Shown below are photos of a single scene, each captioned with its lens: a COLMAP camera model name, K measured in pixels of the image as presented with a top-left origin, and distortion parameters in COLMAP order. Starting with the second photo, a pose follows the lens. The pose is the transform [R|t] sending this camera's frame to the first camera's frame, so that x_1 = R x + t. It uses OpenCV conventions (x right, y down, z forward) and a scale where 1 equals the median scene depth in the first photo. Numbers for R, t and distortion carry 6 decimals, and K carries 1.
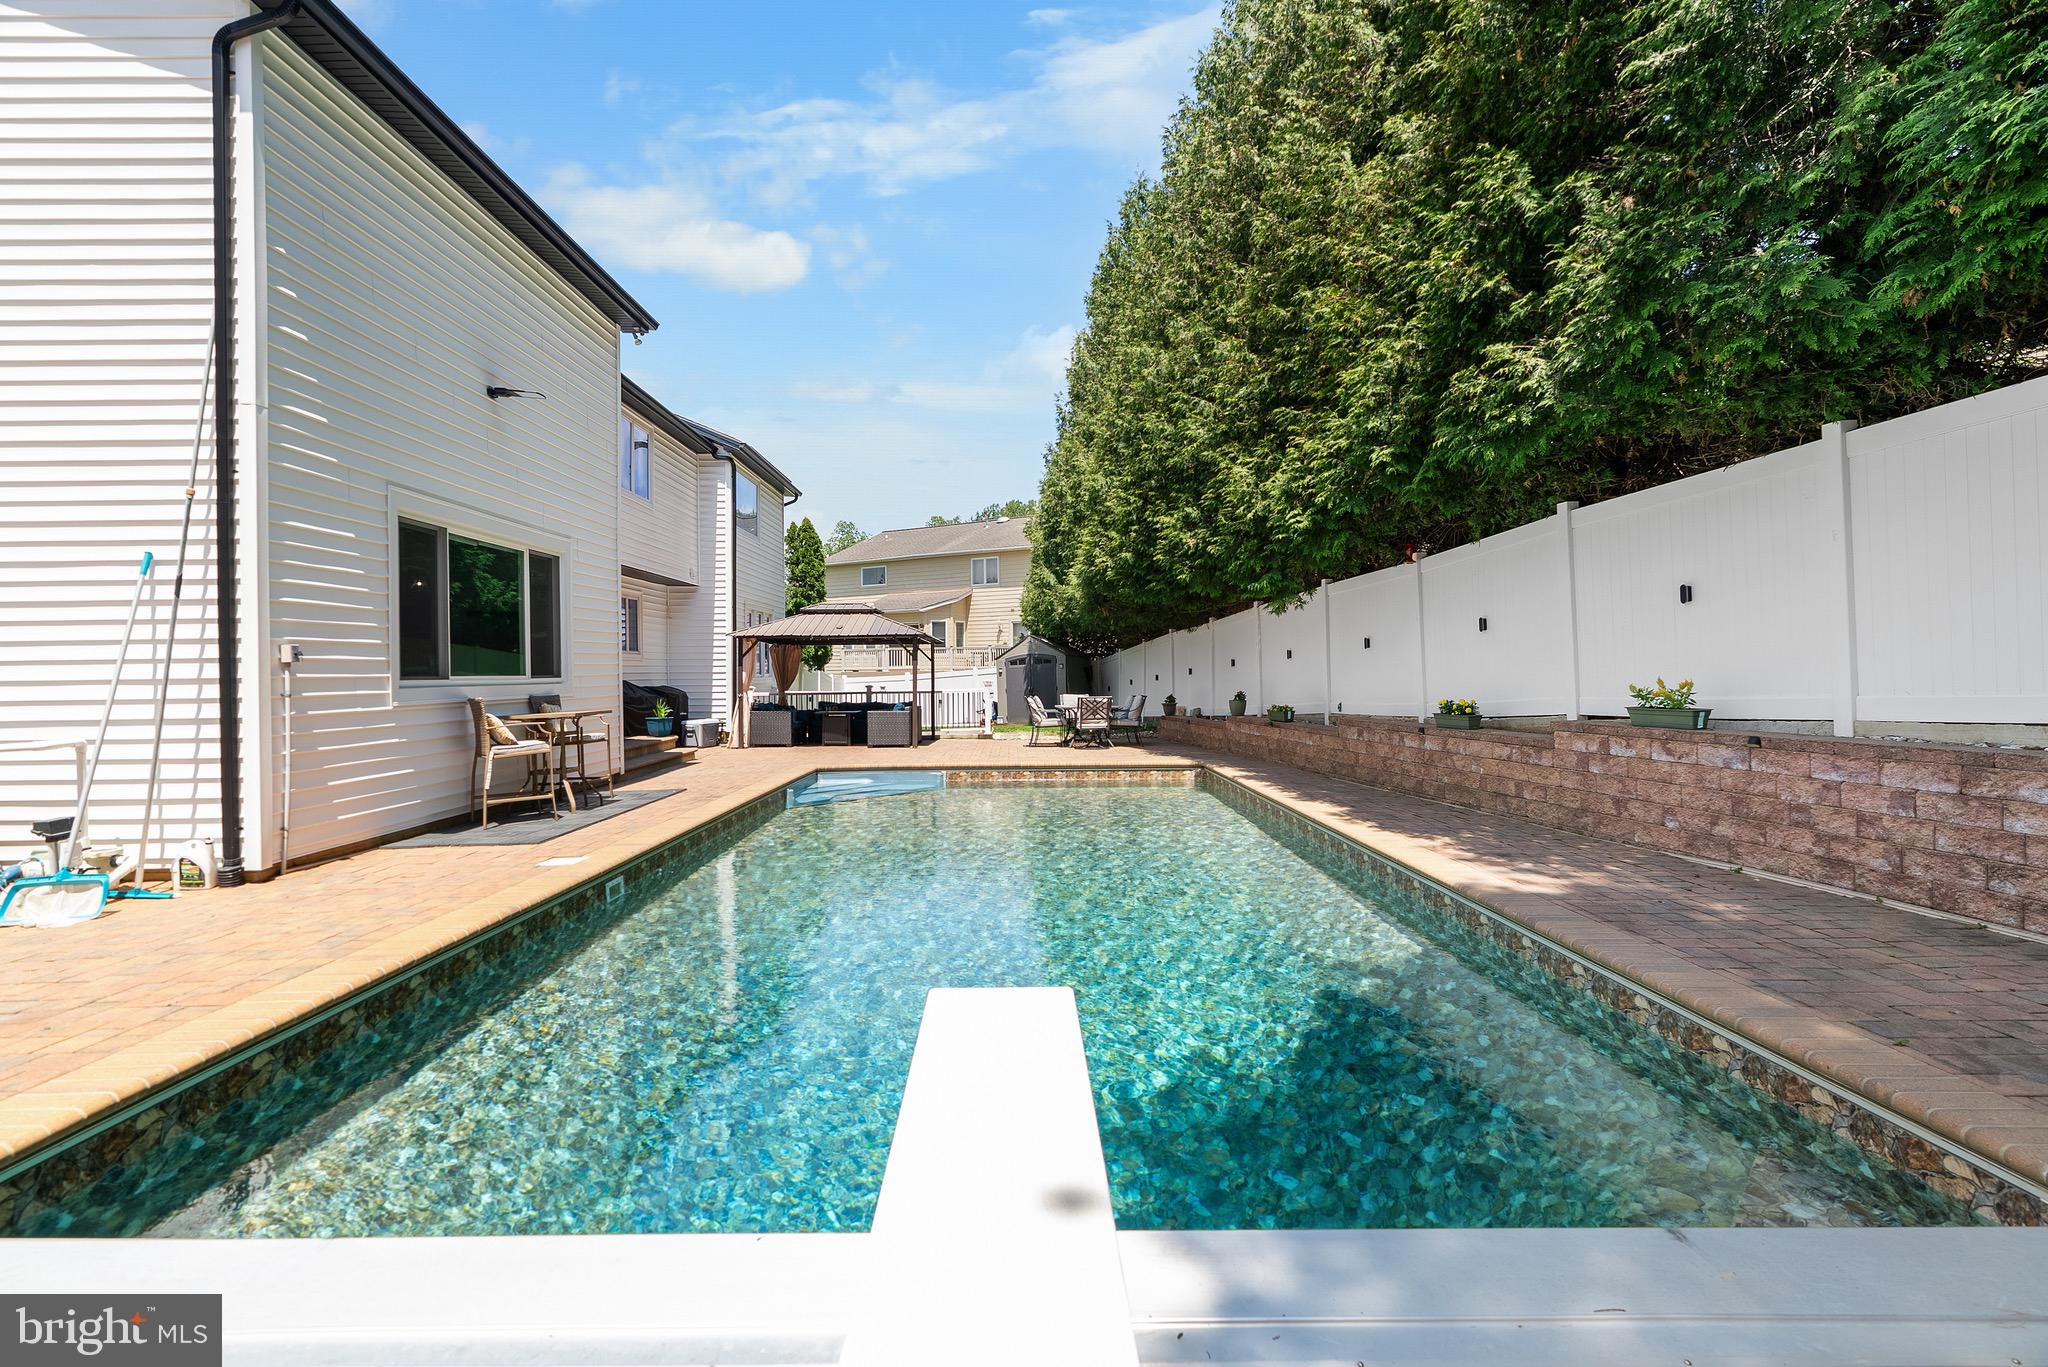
lens RADIAL K [[949.2, 0, 1023.9], [0, 949.2, 673.8], [0, 0, 1]] dist [-0.007420, 0.000410]
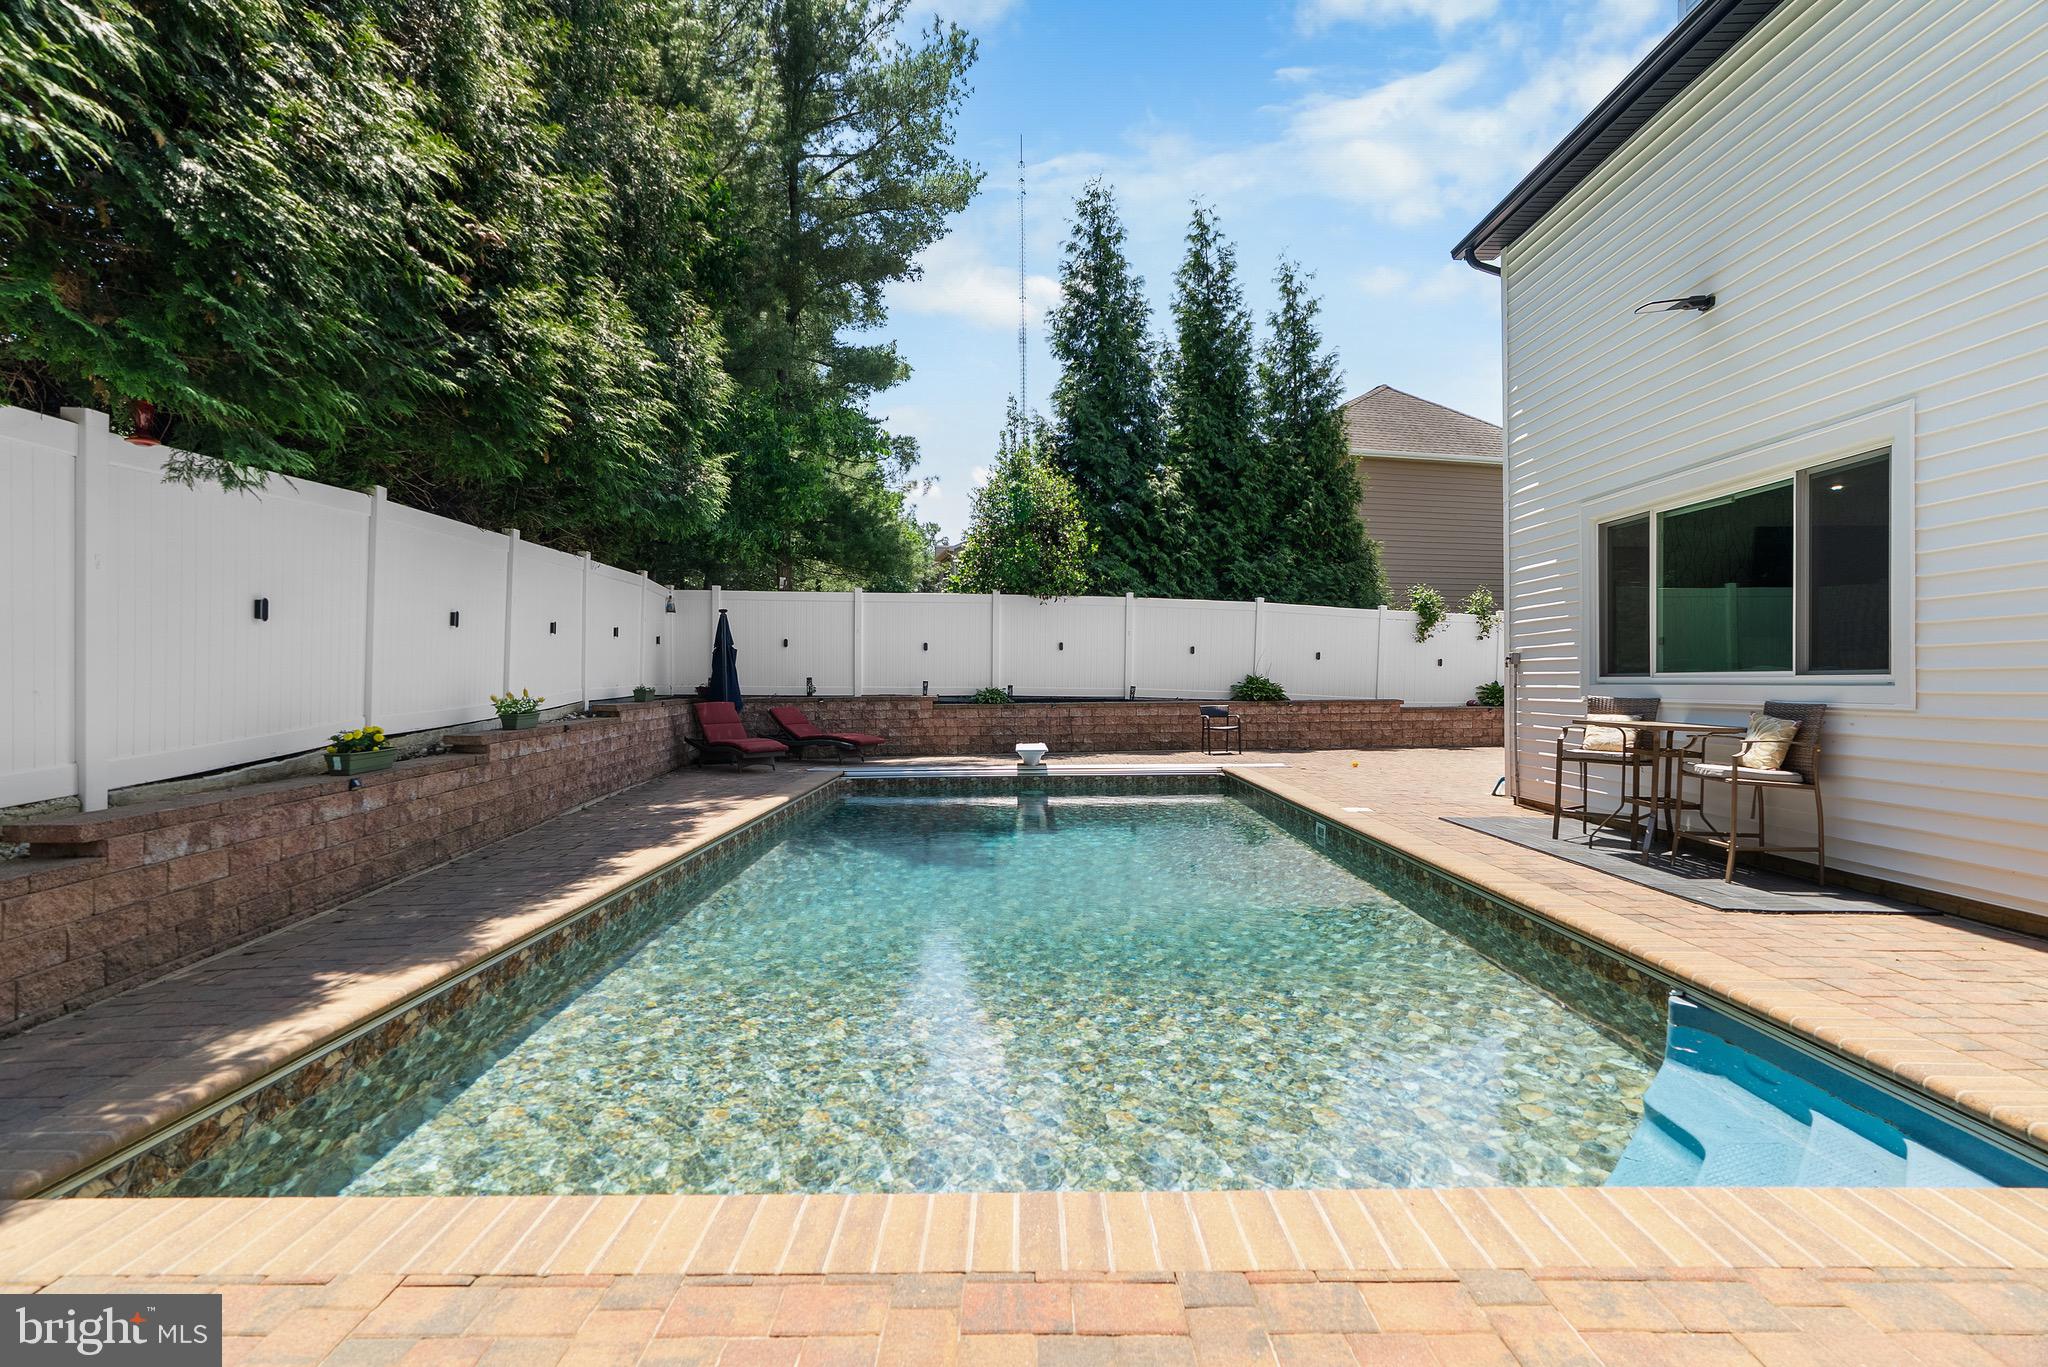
lens RADIAL K [[949.2, 0, 1062.9], [0, 949.2, 694.4], [0, 0, 1]] dist [-0.007420, 0.000410]
pose [[-0.999281, 0.014508, -0.035038, -0.006505], [0.013949, 0.999772, 0.016138, 0.000072], [0.035264, 0.015638, -0.999256, 1.297237]]
